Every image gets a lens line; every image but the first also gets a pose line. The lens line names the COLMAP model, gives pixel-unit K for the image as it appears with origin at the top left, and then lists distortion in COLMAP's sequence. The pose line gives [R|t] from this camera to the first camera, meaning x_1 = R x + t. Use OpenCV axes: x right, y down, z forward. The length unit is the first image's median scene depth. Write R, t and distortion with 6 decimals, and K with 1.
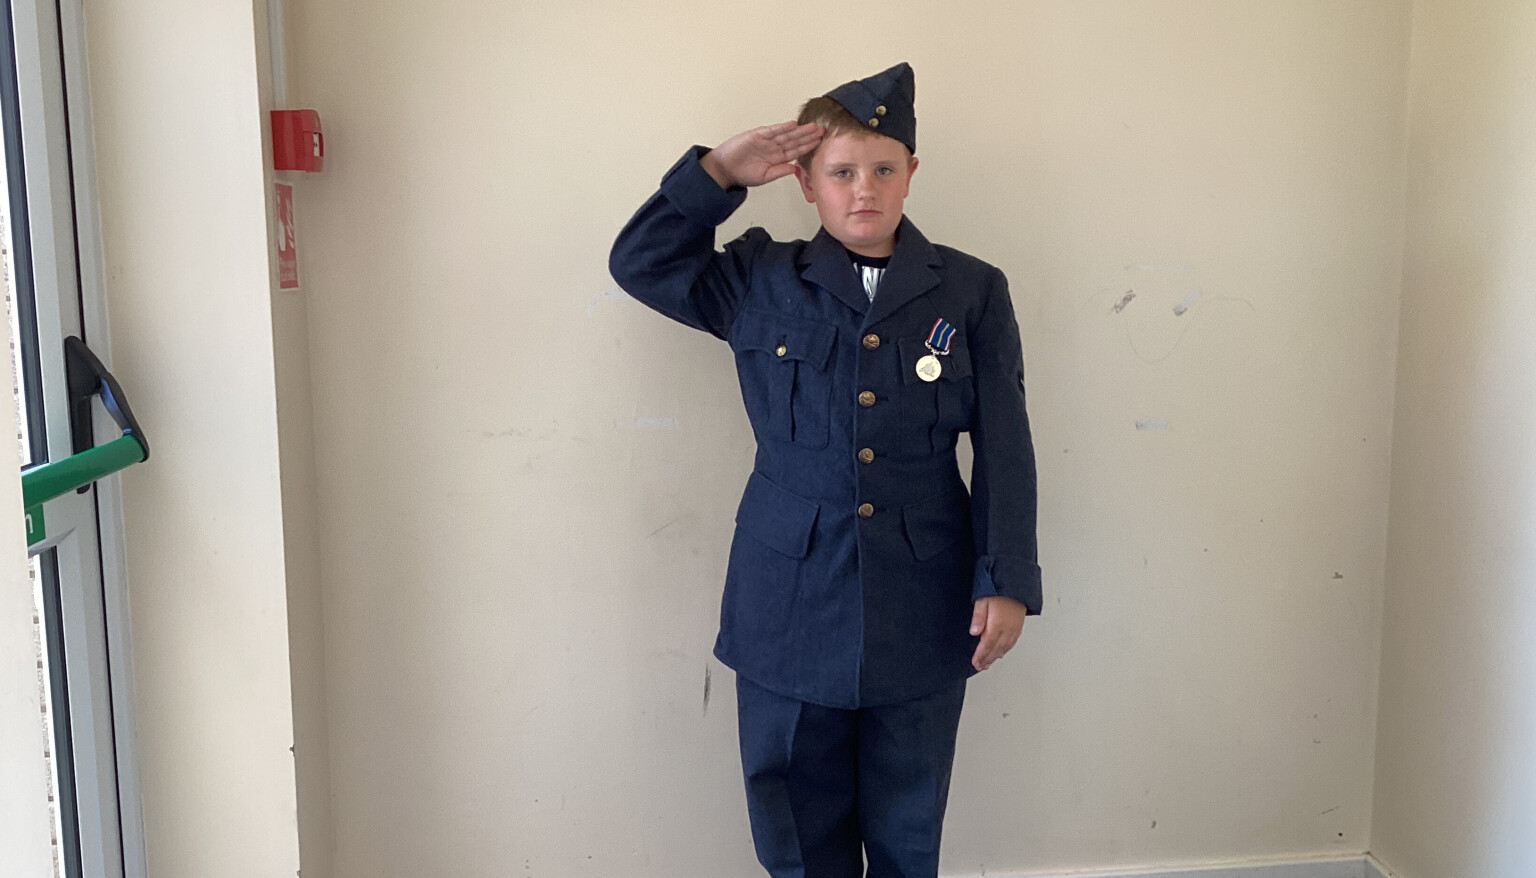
lens RADIAL K [[1532.1, 0, 765.8], [0, 1532.1, 442.8], [0, 0, 1]] dist [0.055292, 0.000000]
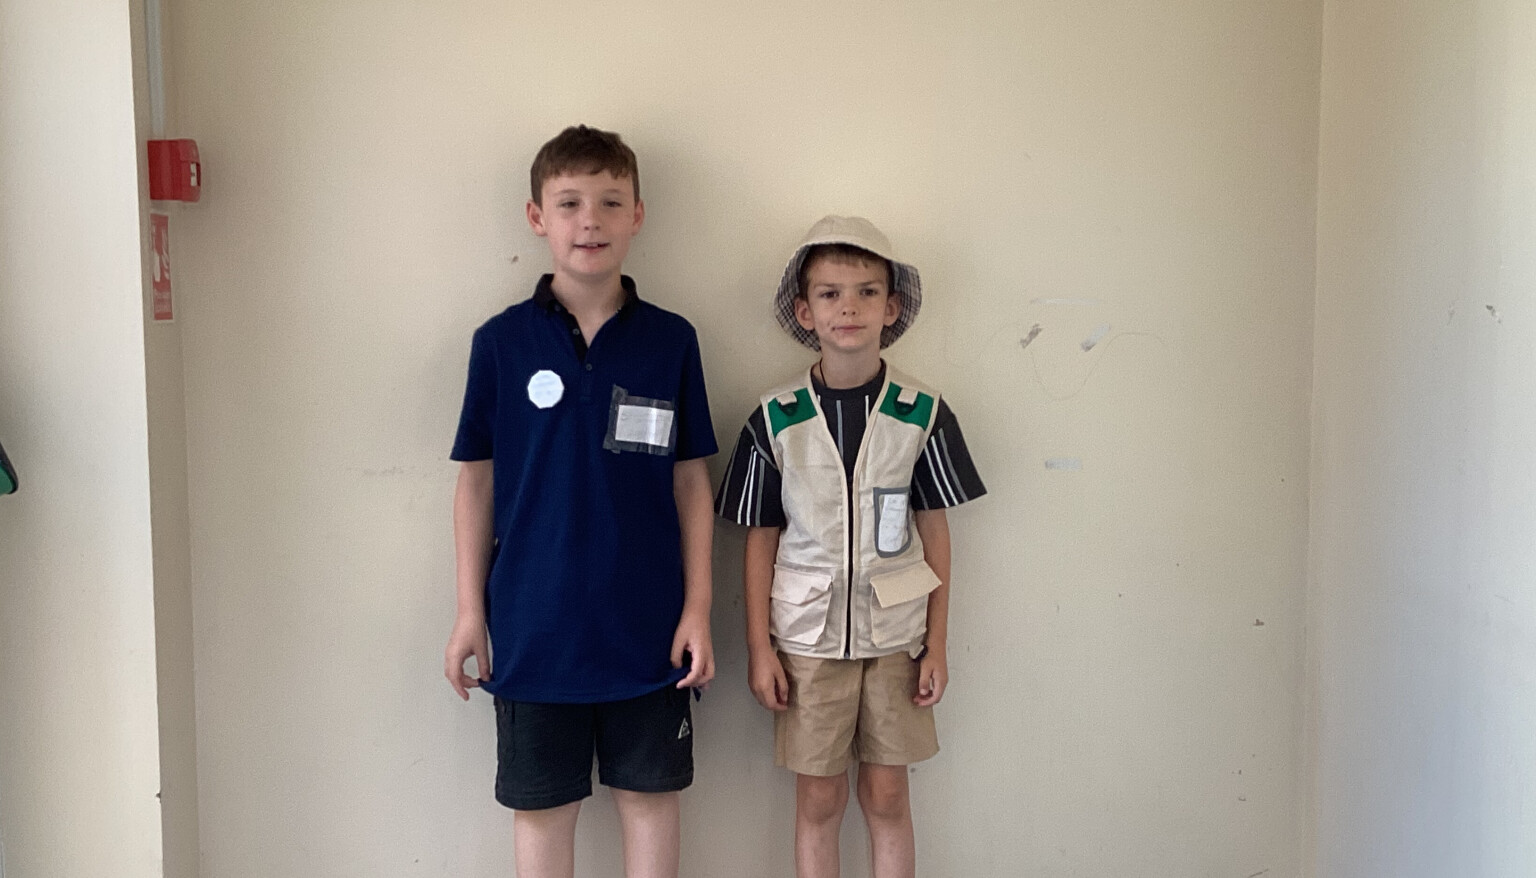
lens RADIAL K [[1814.2, 0, 755.3], [0, 1814.2, 425.5], [0, 0, 1]] dist [0.058556, 0.000000]
pose [[0.999913, 0.000957, 0.013130, 0.050607], [-0.000327, 0.998850, -0.047954, 0.021905], [-0.013161, 0.047945, 0.998763, -0.157226]]
